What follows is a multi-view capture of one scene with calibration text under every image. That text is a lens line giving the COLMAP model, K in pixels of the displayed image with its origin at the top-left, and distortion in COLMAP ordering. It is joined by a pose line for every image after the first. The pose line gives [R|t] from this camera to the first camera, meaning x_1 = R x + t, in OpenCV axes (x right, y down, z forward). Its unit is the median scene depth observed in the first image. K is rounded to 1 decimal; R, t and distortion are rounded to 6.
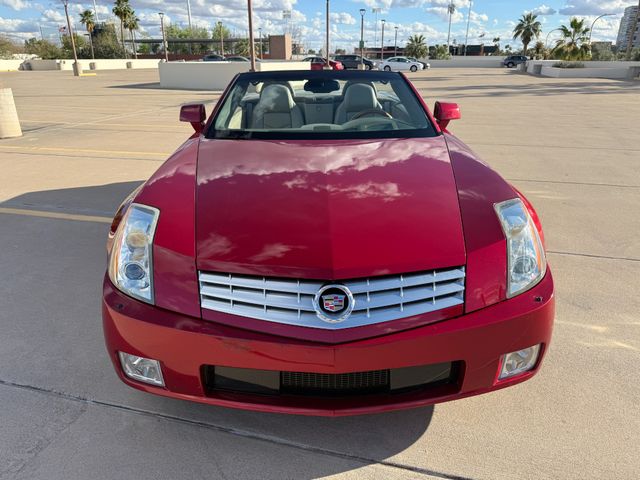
lens RADIAL K [[454.7, 0, 326.5], [0, 454.7, 237.7], [0, 0, 1]] dist [0.001474, -0.016729]
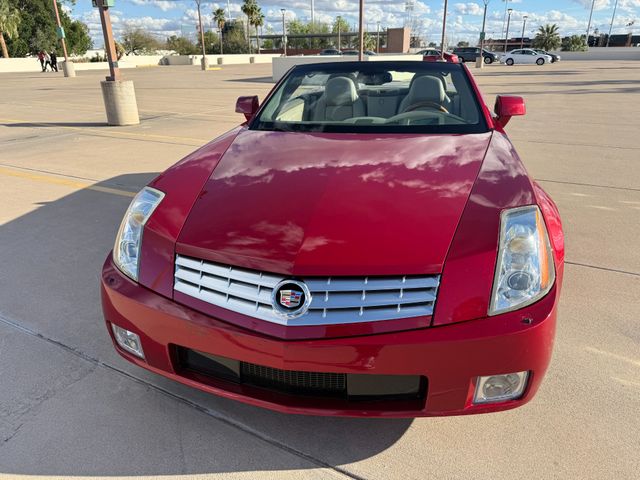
lens RADIAL K [[454.7, 0, 325.4], [0, 454.7, 242.9], [0, 0, 1]] dist [0.001474, -0.016729]
pose [[0.969804, 0.082850, -0.229382, 0.136516], [-0.077848, 0.996490, 0.030786, -0.005508], [0.231127, -0.012000, 0.972850, 0.028562]]
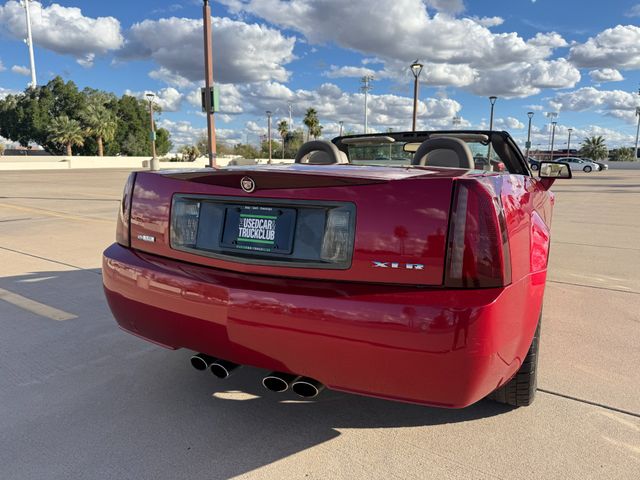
lens RADIAL K [[454.7, 0, 322.1], [0, 454.7, 241.2], [0, 0, 1]] dist [0.001474, -0.016729]
pose [[0.935541, 0.065728, -0.347048, 0.146322], [-0.134024, 0.975113, -0.176612, 0.200488], [0.326803, 0.211740, 0.921068, -0.276799]]
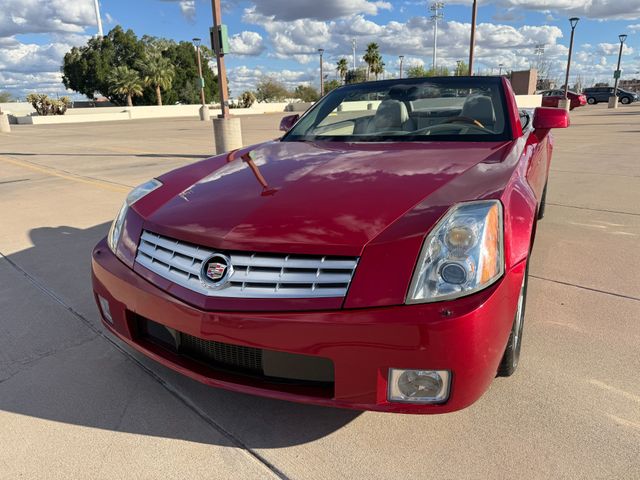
lens RADIAL K [[454.7, 0, 320.0], [0, 454.7, 241.2], [0, 0, 1]] dist [0.001474, -0.016729]
pose [[0.872232, 0.114668, -0.475461, 0.313424], [-0.148675, 0.988288, -0.034396, 0.035147], [0.465948, 0.100691, 0.879064, 0.090965]]
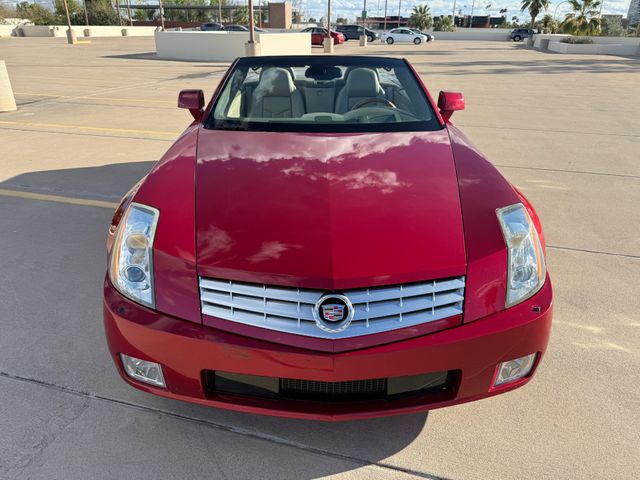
lens RADIAL K [[454.7, 0, 322.7], [0, 454.7, 245.0], [0, 0, 1]] dist [0.001474, -0.016729]
pose [[0.999847, 0.017378, -0.001784, -0.003833], [-0.017206, 0.997299, 0.071405, -0.034537], [0.003020, -0.071364, 0.997446, 0.002968]]
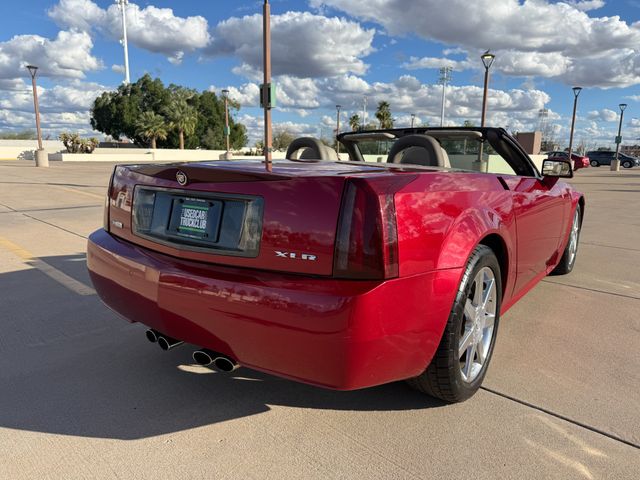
lens RADIAL K [[454.7, 0, 319.8], [0, 454.7, 243.4], [0, 0, 1]] dist [0.001474, -0.016729]
pose [[0.863821, 0.106906, -0.492326, 0.310137], [-0.195866, 0.971613, -0.132680, 0.182617], [0.464166, 0.211041, 0.860239, -0.245360]]
